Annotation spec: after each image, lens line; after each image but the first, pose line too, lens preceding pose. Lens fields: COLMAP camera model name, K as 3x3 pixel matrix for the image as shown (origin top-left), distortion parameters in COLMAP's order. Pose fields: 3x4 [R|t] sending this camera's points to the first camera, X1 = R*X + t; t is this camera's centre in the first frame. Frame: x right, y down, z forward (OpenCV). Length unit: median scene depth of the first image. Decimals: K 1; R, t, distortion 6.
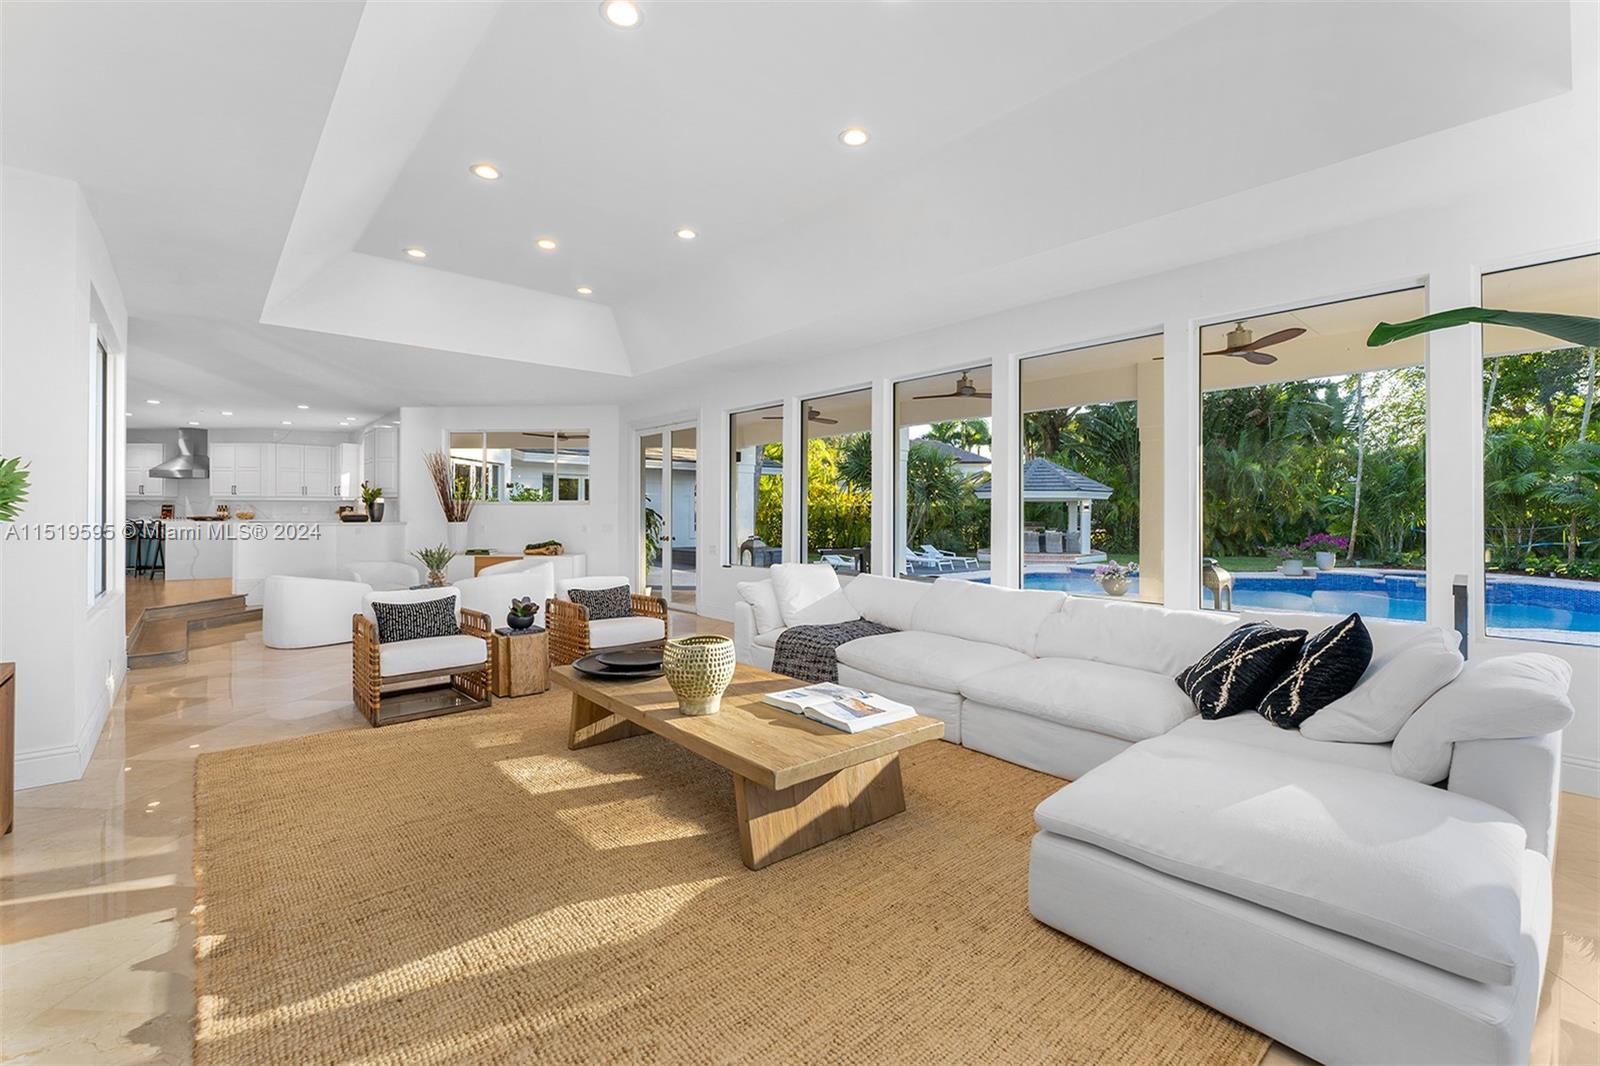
lens RADIAL K [[704.0, 0, 800.4], [0, 704.0, 524.1], [0, 0, 1]] dist [0.000700, 0.000103]
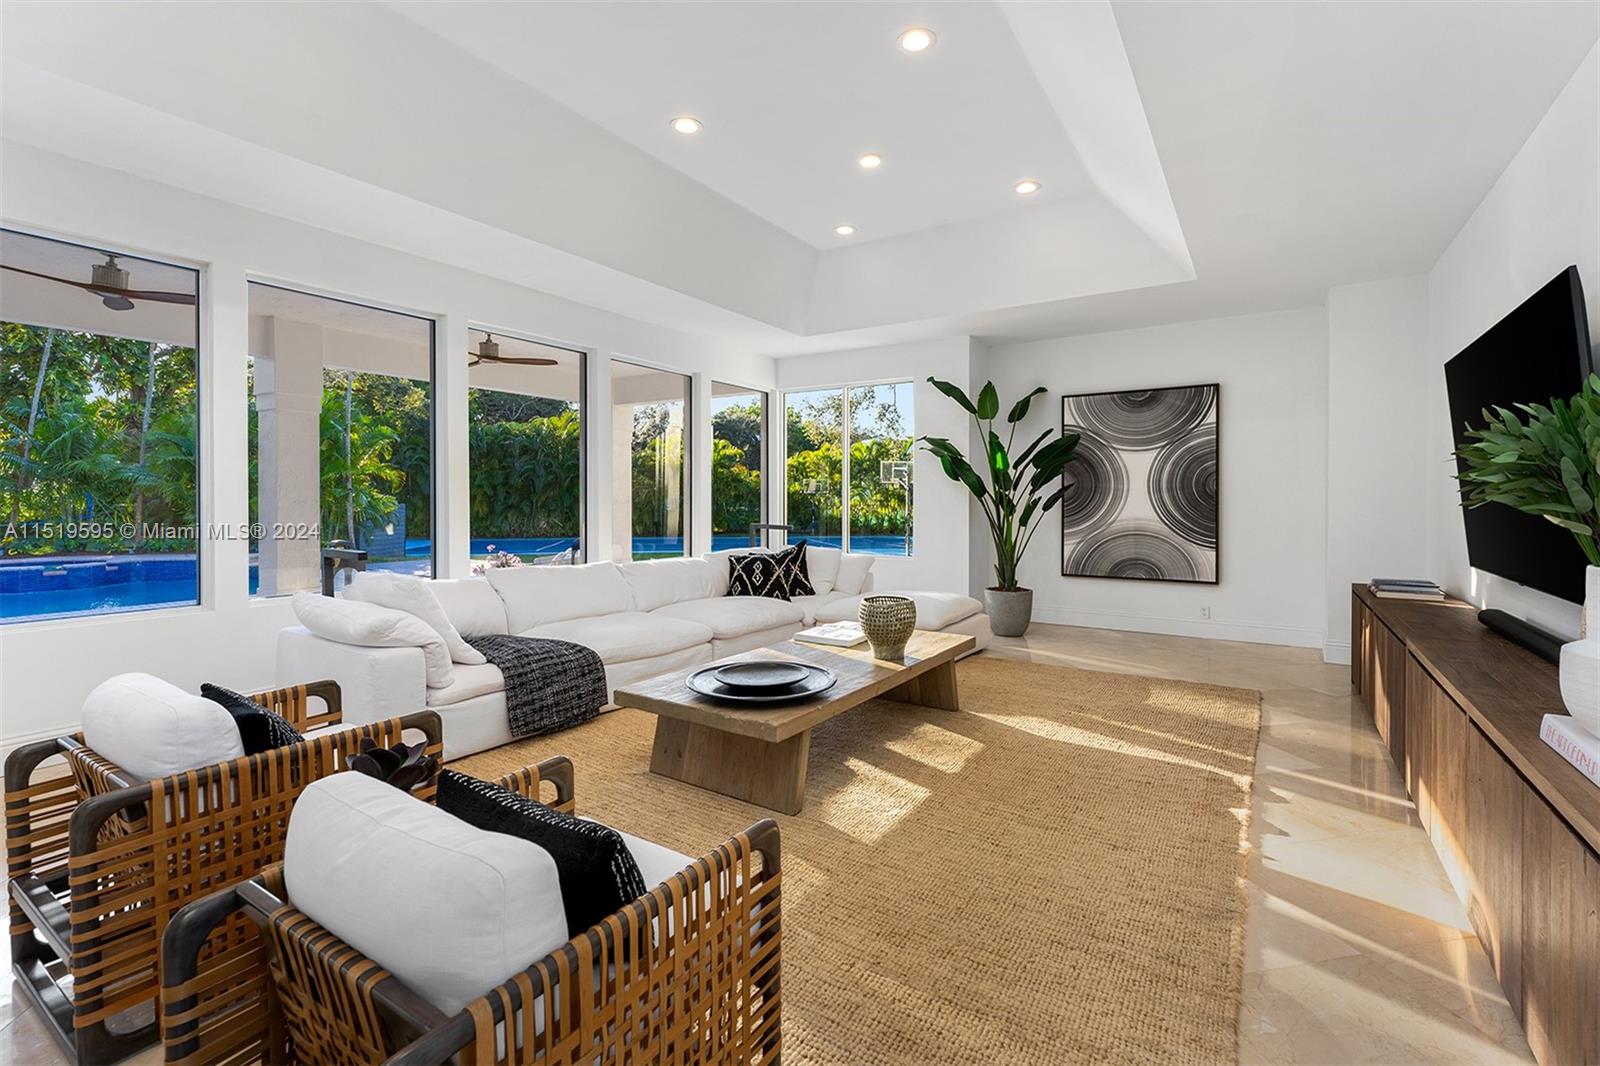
lens RADIAL K [[704.0, 0, 821.9], [0, 704.0, 499.5], [0, 0, 1]] dist [0.000700, 0.000103]
pose [[-0.290446, -0.006716, 0.956868, -1.333862], [0.006505, 0.999938, 0.008992, -0.022532], [-0.956869, 0.008836, -0.290385, 1.517008]]
